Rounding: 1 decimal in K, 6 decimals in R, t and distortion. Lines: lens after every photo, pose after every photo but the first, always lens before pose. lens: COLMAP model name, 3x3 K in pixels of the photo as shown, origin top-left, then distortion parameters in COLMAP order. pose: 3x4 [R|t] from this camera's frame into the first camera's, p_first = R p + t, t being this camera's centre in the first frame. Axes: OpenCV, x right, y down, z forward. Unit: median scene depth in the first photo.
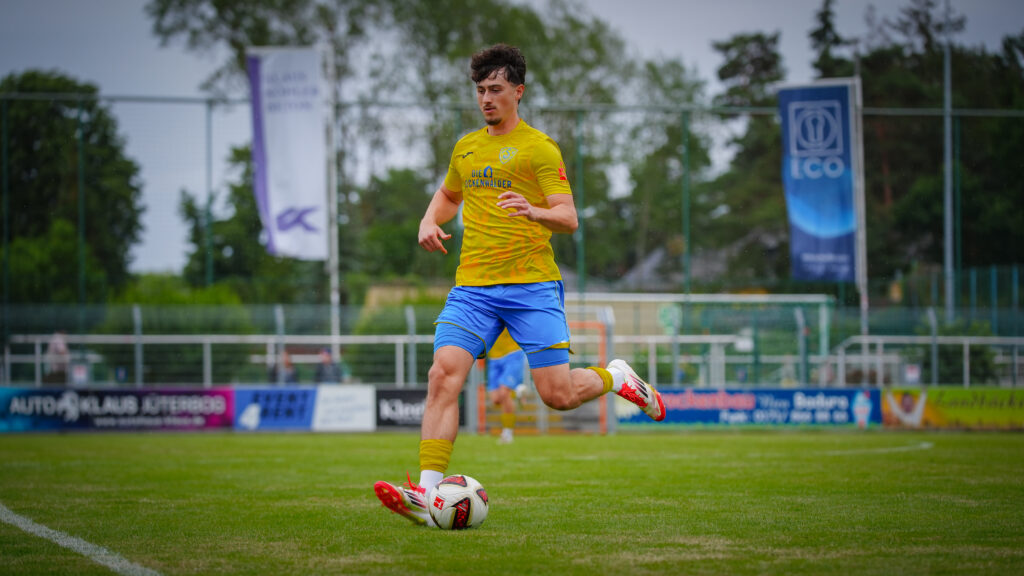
lens RADIAL K [[3972.1, 0, 515.0], [0, 3972.1, 287.0], [0, 0, 1]] dist [0.798246, 0.000000]
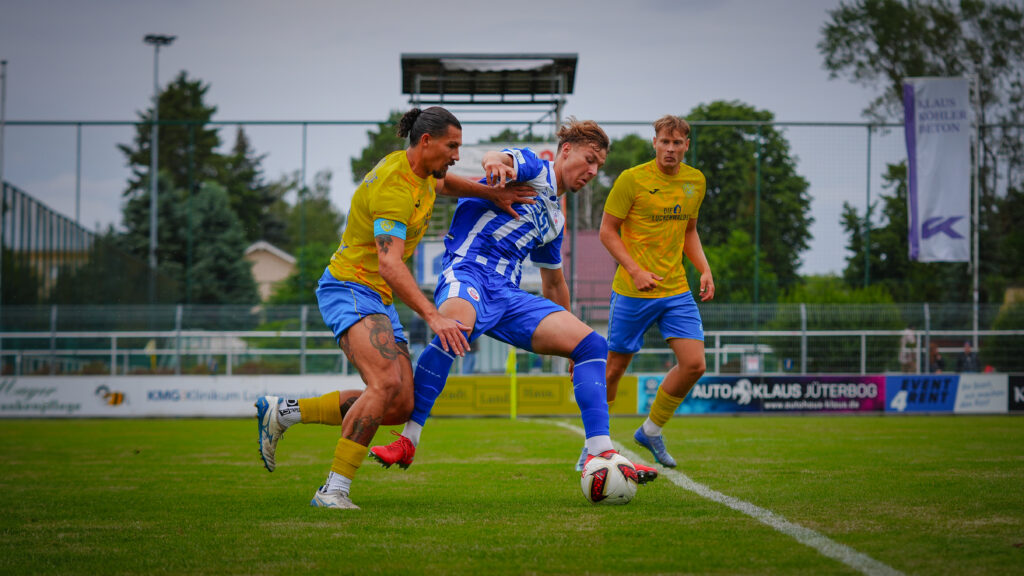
lens RADIAL K [[2521.8, 0, 512.3], [0, 2521.8, 287.8], [0, 0, 1]] dist [-0.671393, 0.000000]
pose [[0.992062, -0.011014, -0.125266, -0.086960], [0.012569, 0.999853, 0.011630, -0.009429], [0.125120, -0.013112, 0.992055, 0.279864]]
